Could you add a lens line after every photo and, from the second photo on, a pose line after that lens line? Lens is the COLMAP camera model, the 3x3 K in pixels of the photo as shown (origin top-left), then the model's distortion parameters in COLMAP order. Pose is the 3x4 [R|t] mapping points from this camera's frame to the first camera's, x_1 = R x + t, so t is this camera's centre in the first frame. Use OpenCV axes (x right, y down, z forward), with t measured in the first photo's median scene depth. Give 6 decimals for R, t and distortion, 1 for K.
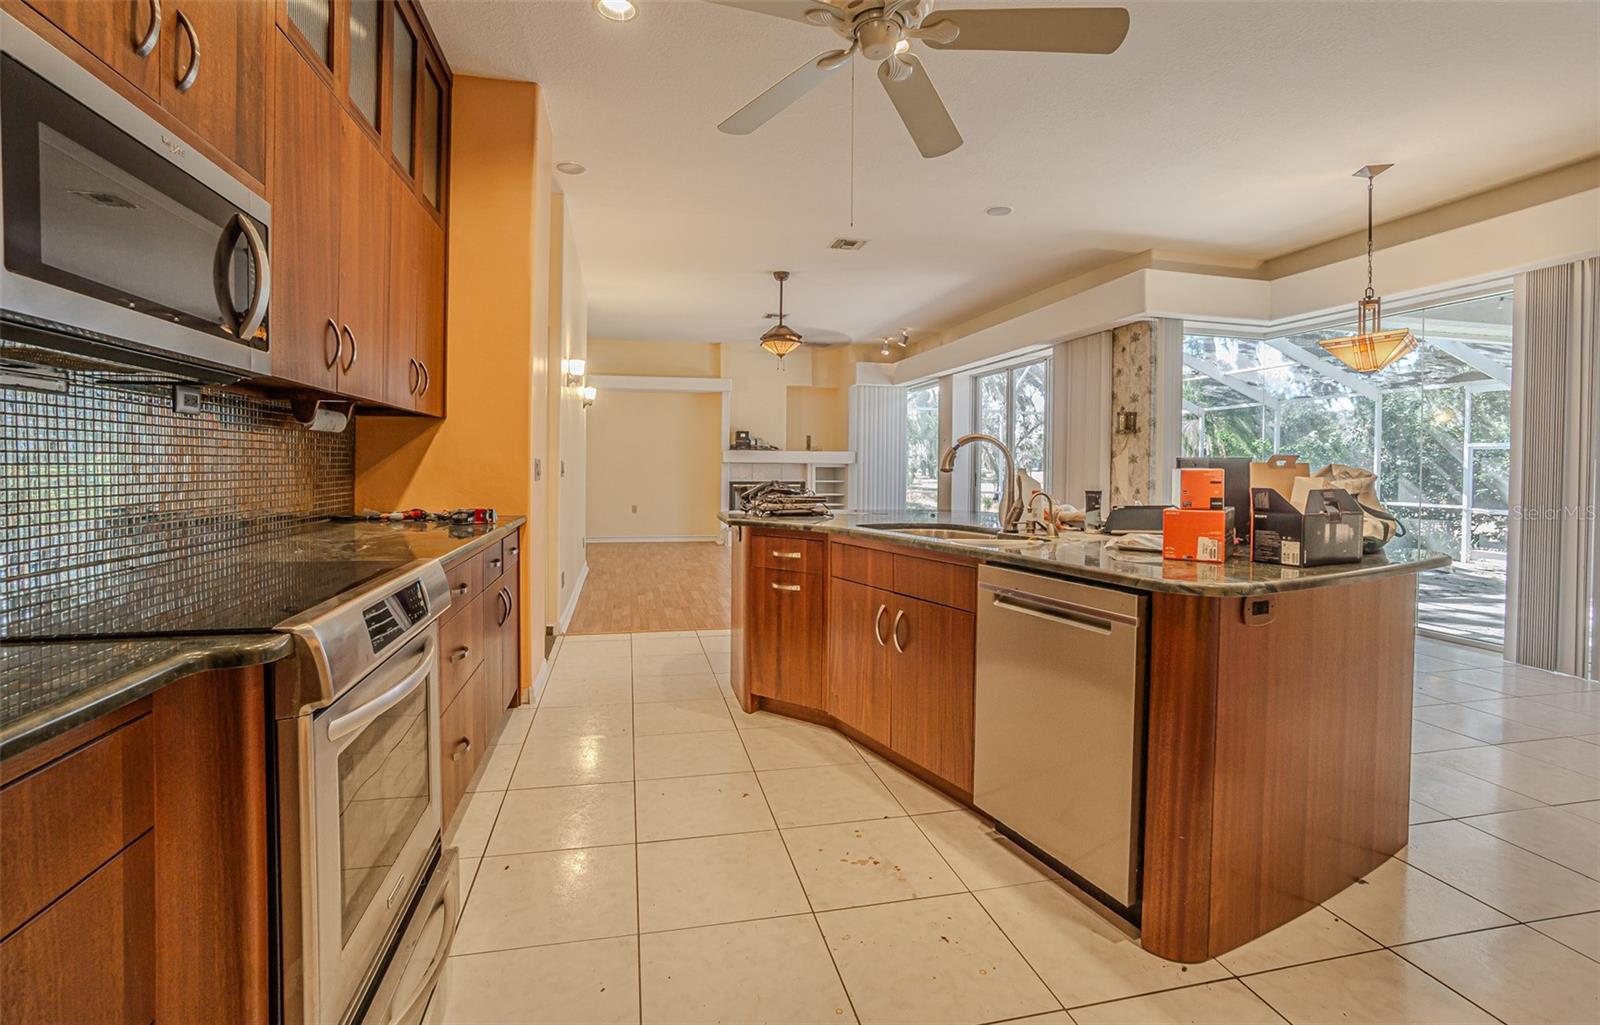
lens RADIAL K [[743.8, 0, 811.2], [0, 743.8, 480.3], [0, 0, 1]] dist [0.004479, 0.000935]
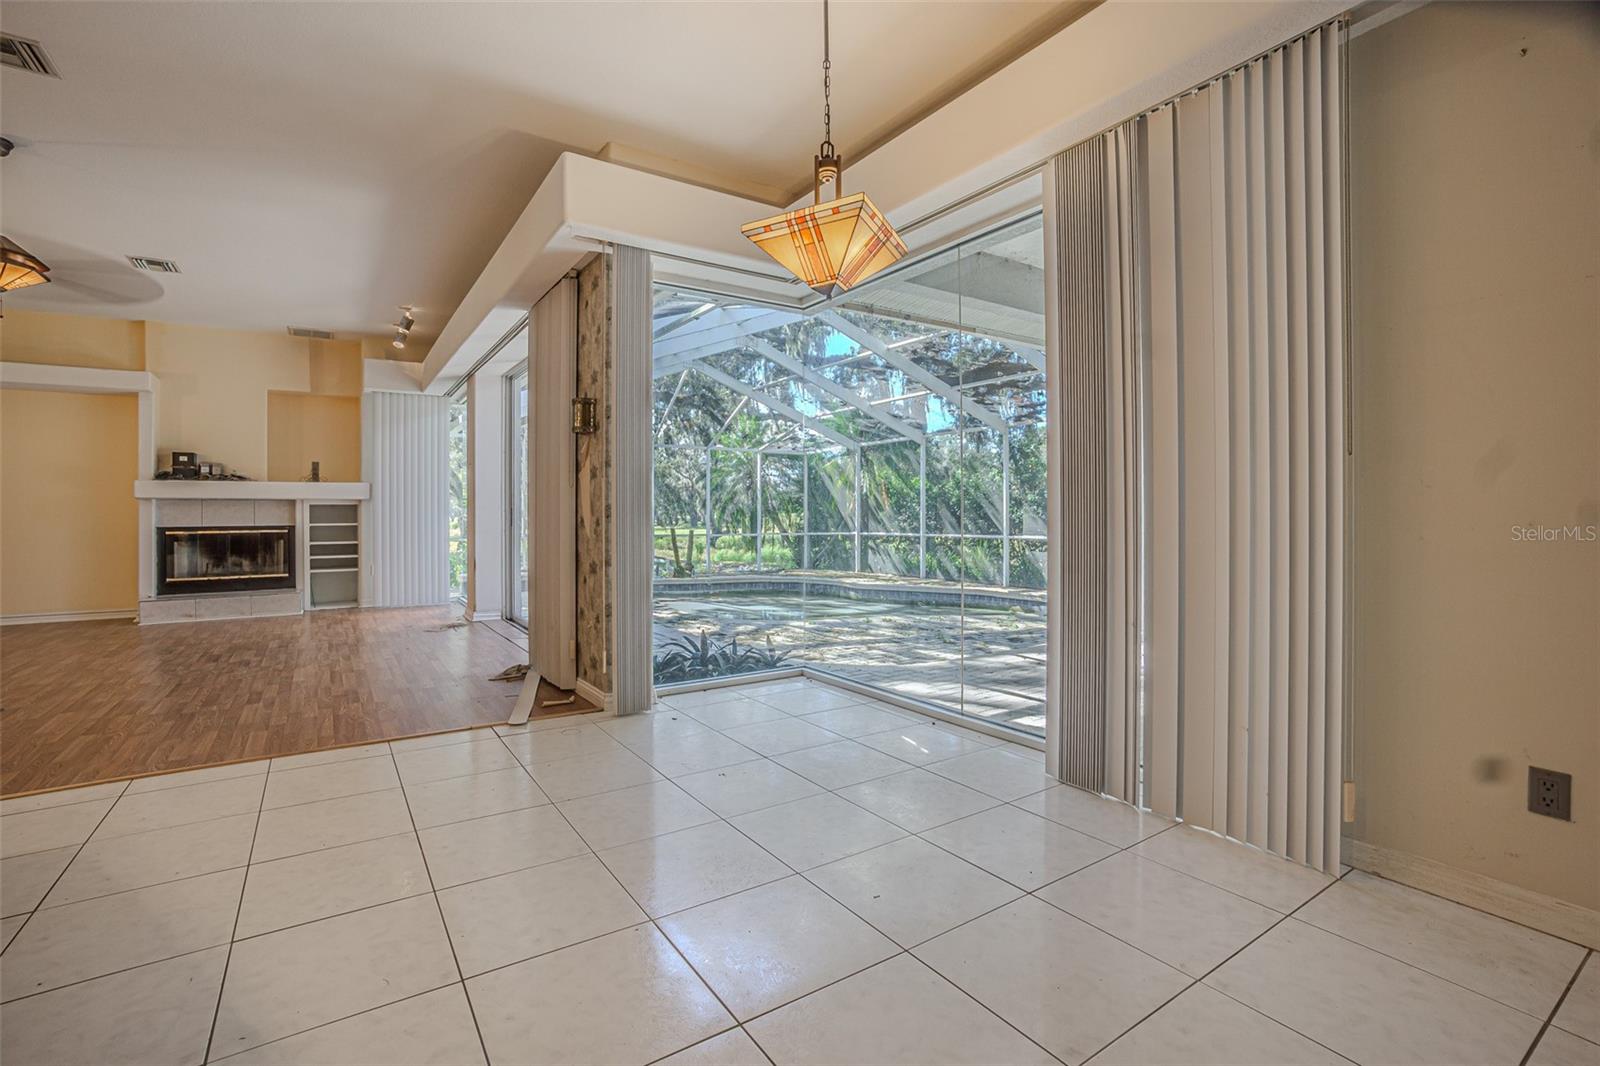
lens RADIAL K [[720.0, 0, 786.5], [0, 720.0, 517.9], [0, 0, 1]] dist [-0.035551, 0.019748]
pose [[0.953821, -0.017781, 0.299848, 0.239553], [0.022005, 0.999700, -0.010716, 0.012766], [-0.299567, 0.016819, 0.953927, 0.214988]]
